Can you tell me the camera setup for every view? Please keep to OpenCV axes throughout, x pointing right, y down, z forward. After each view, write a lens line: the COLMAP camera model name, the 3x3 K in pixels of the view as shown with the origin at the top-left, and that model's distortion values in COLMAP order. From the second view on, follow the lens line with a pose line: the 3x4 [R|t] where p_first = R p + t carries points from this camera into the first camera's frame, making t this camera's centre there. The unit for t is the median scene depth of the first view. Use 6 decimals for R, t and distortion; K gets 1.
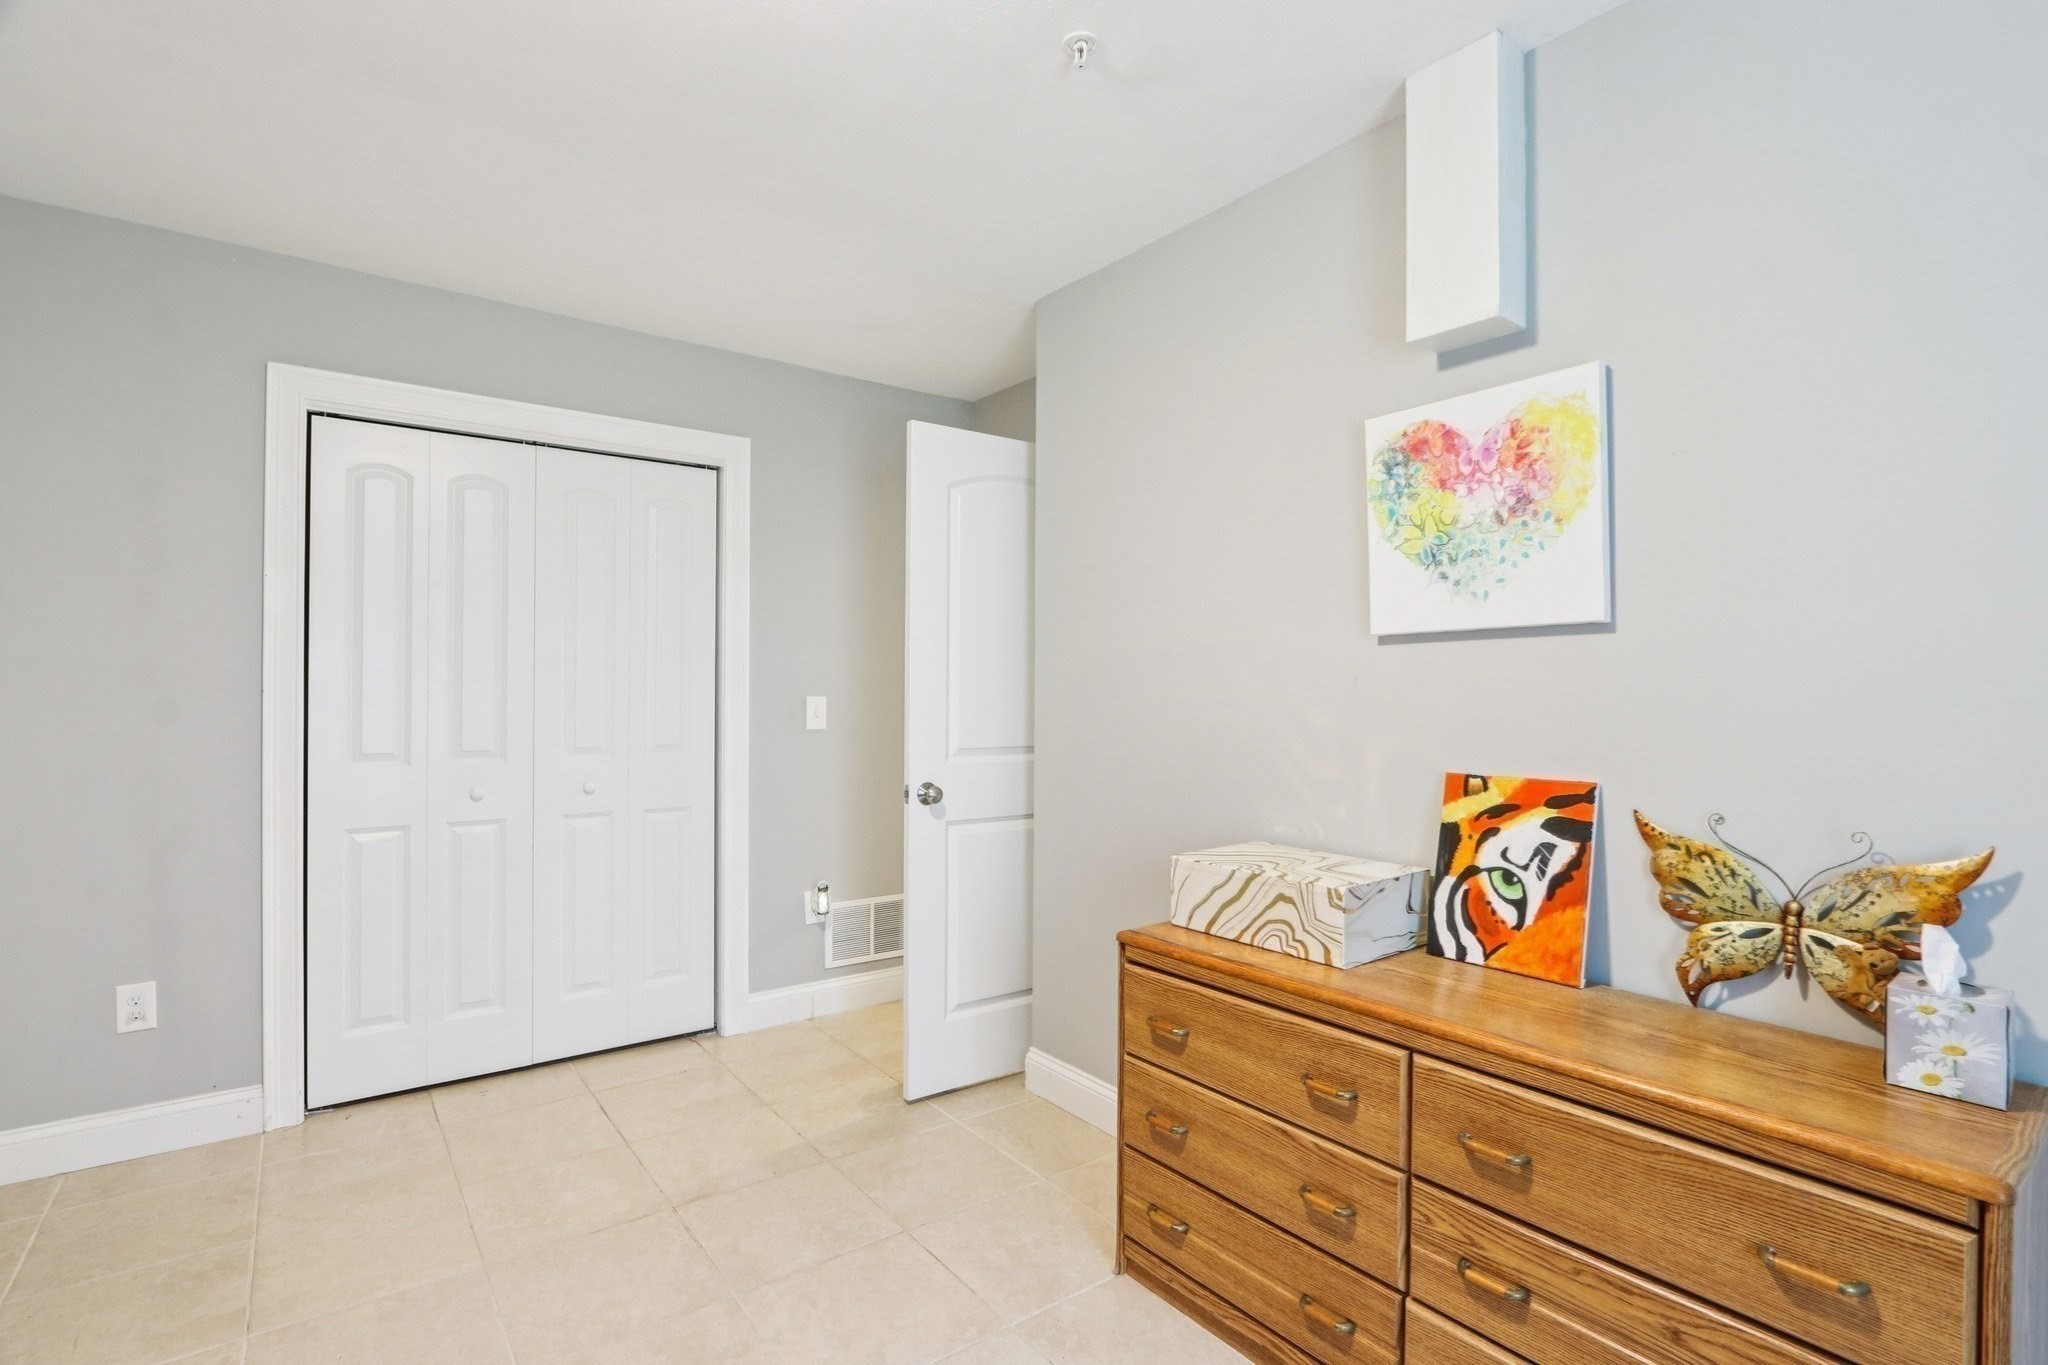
lens RADIAL K [[960.4, 0, 1018.6], [0, 960.4, 686.7], [0, 0, 1]] dist [-0.019238, 0.002785]
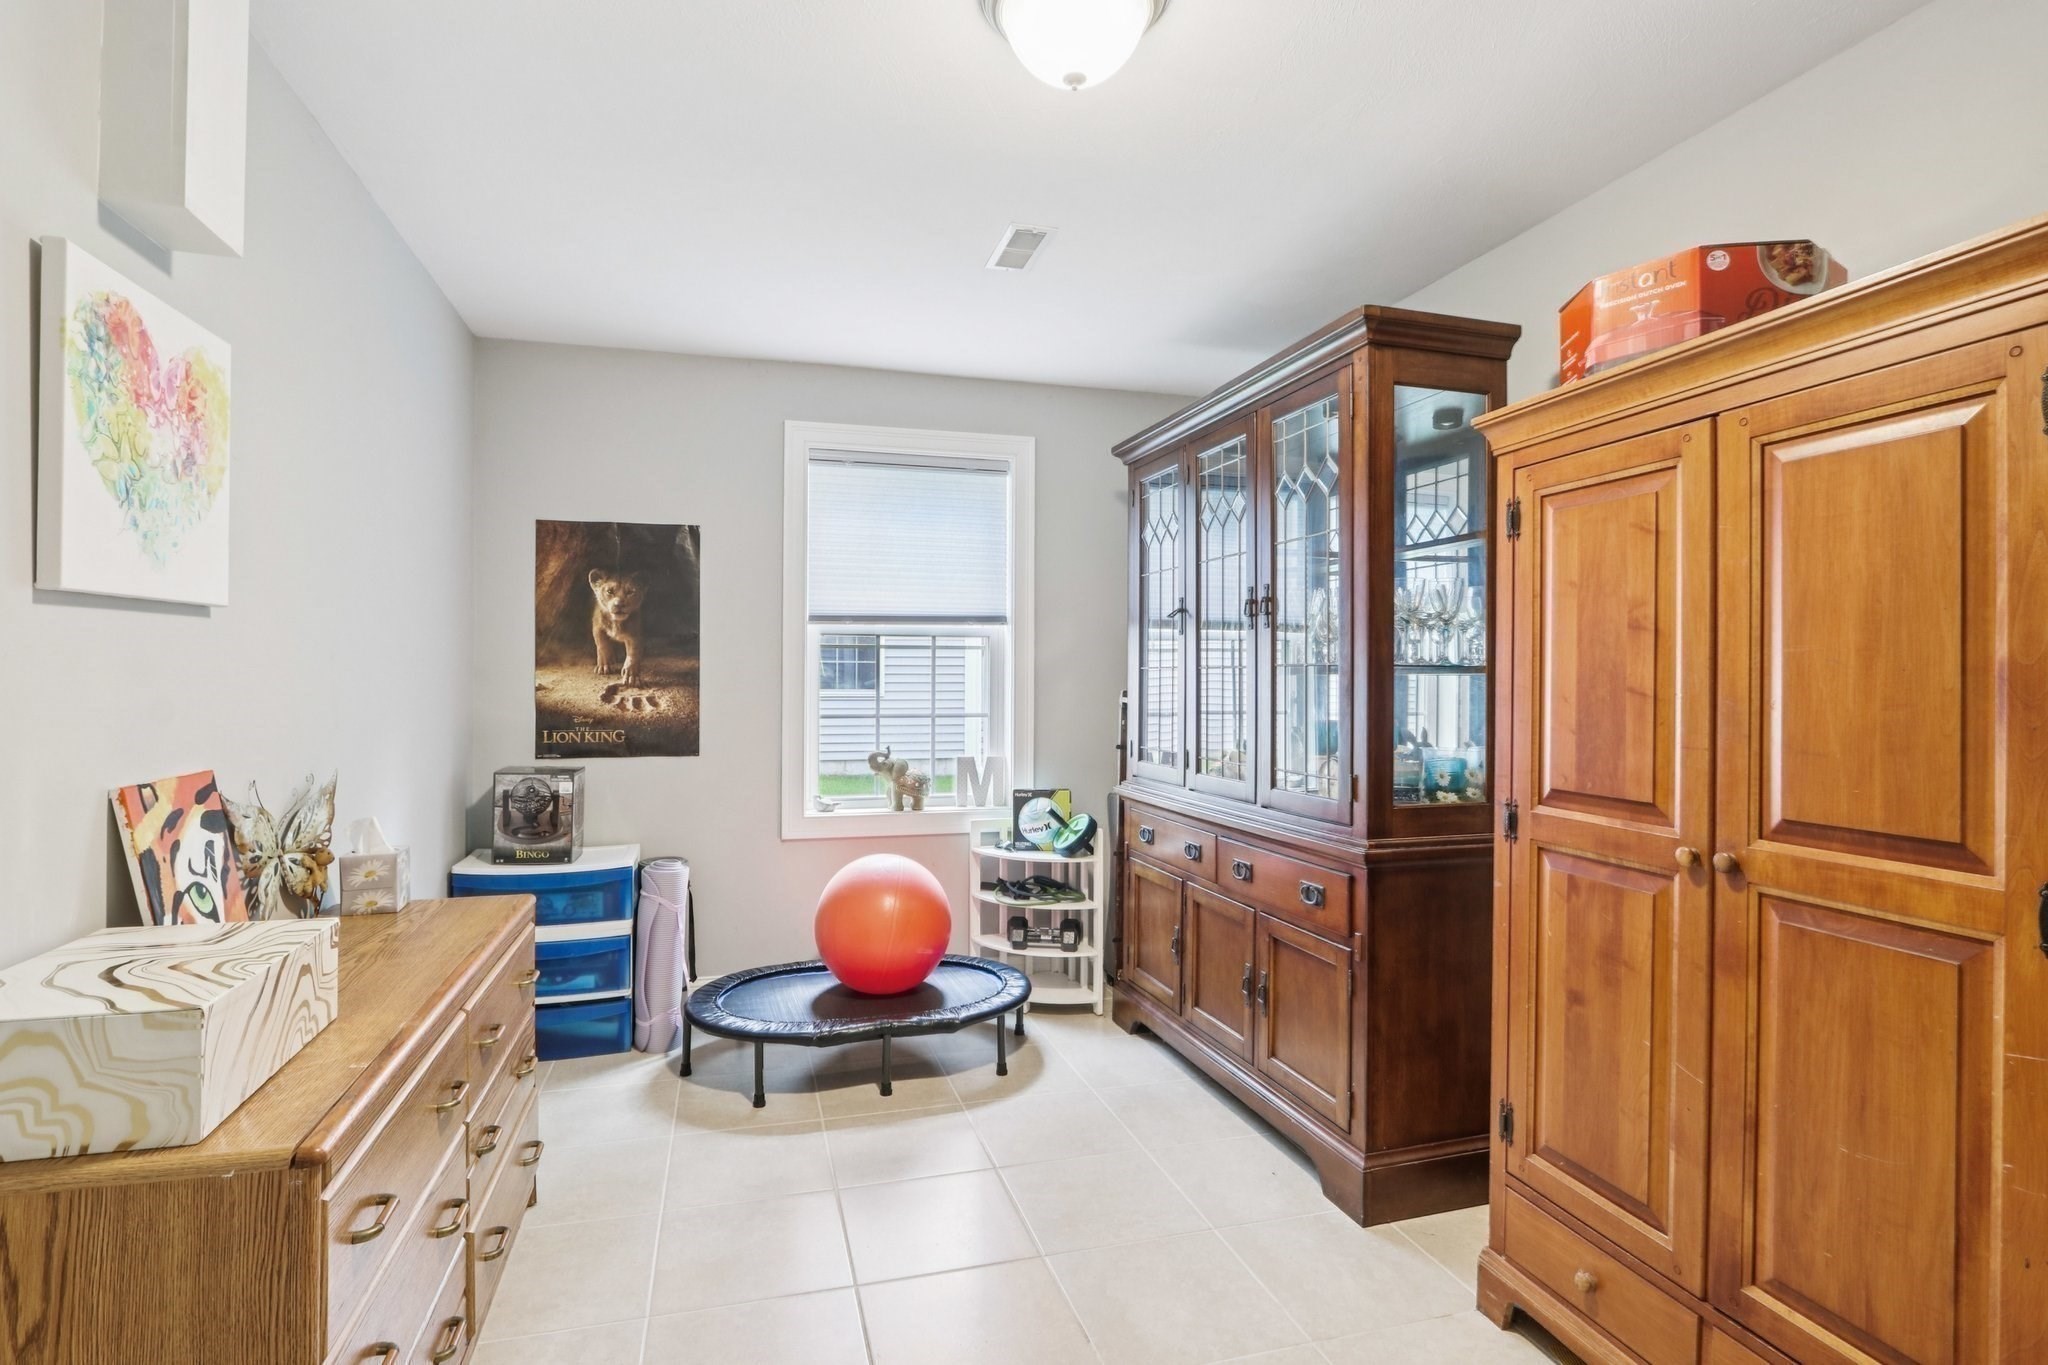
lens RADIAL K [[1011.9, 0, 1024.5], [0, 1011.9, 674.8], [0, 0, 1]] dist [-0.032824, 0.001941]
pose [[-0.936540, -0.008649, 0.350454, -0.485561], [-0.010588, 0.999937, -0.003617, -0.002026], [-0.350401, -0.007098, -0.936573, 1.518123]]
